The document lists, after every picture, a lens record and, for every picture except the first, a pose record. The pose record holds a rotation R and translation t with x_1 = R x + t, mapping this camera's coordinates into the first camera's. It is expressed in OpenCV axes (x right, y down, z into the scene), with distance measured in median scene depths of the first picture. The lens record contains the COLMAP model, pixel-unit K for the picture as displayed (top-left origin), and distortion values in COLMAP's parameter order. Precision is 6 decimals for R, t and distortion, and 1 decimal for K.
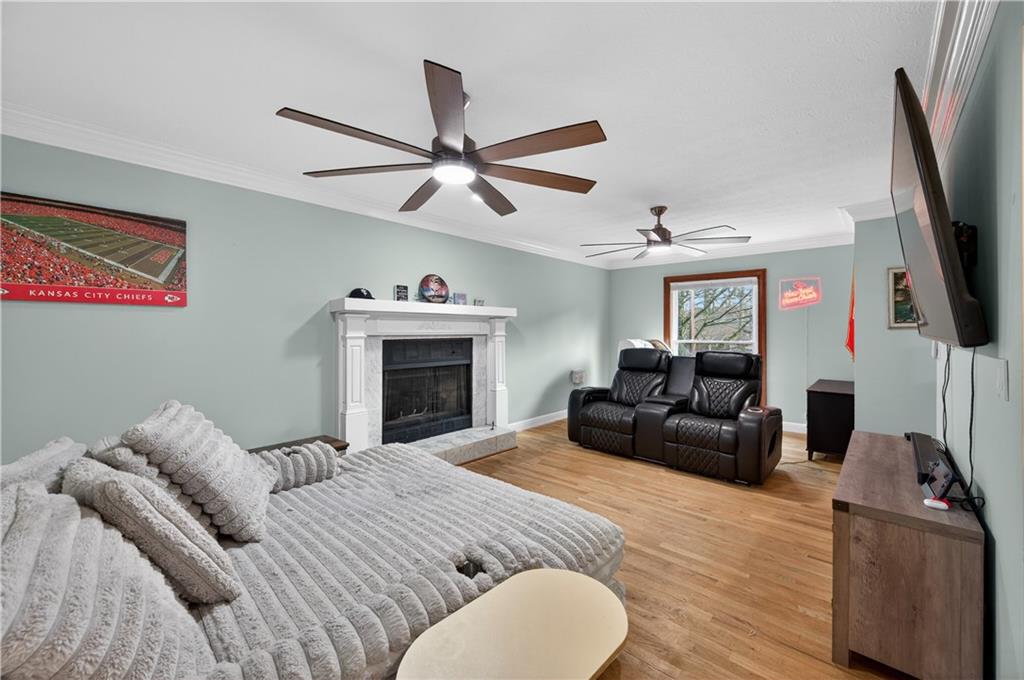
lens RADIAL K [[388.4, 0, 511.9], [0, 388.4, 336.6], [0, 0, 1]] dist [0.000508, 0.000006]
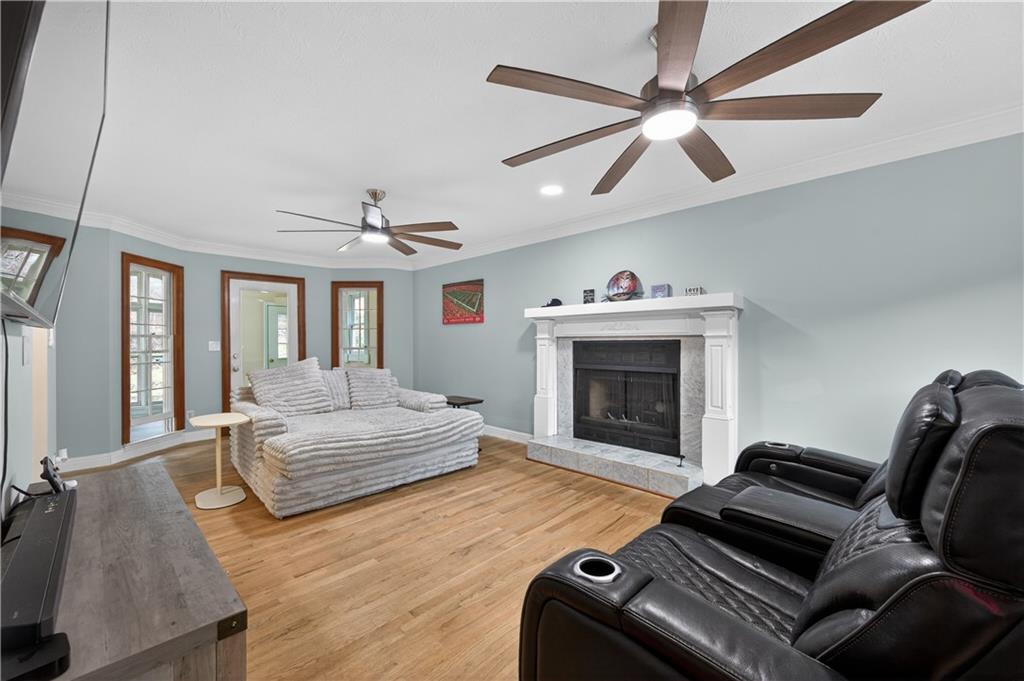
lens RADIAL K [[420.8, 0, 512.1], [0, 420.8, 340.1], [0, 0, 1]] dist [-0.000267, 0.000001]
pose [[-0.033091, 0.011916, -0.999381, 0.861957], [0.004211, 0.999922, 0.011783, -0.008682], [0.999443, -0.003818, -0.033139, 0.828456]]
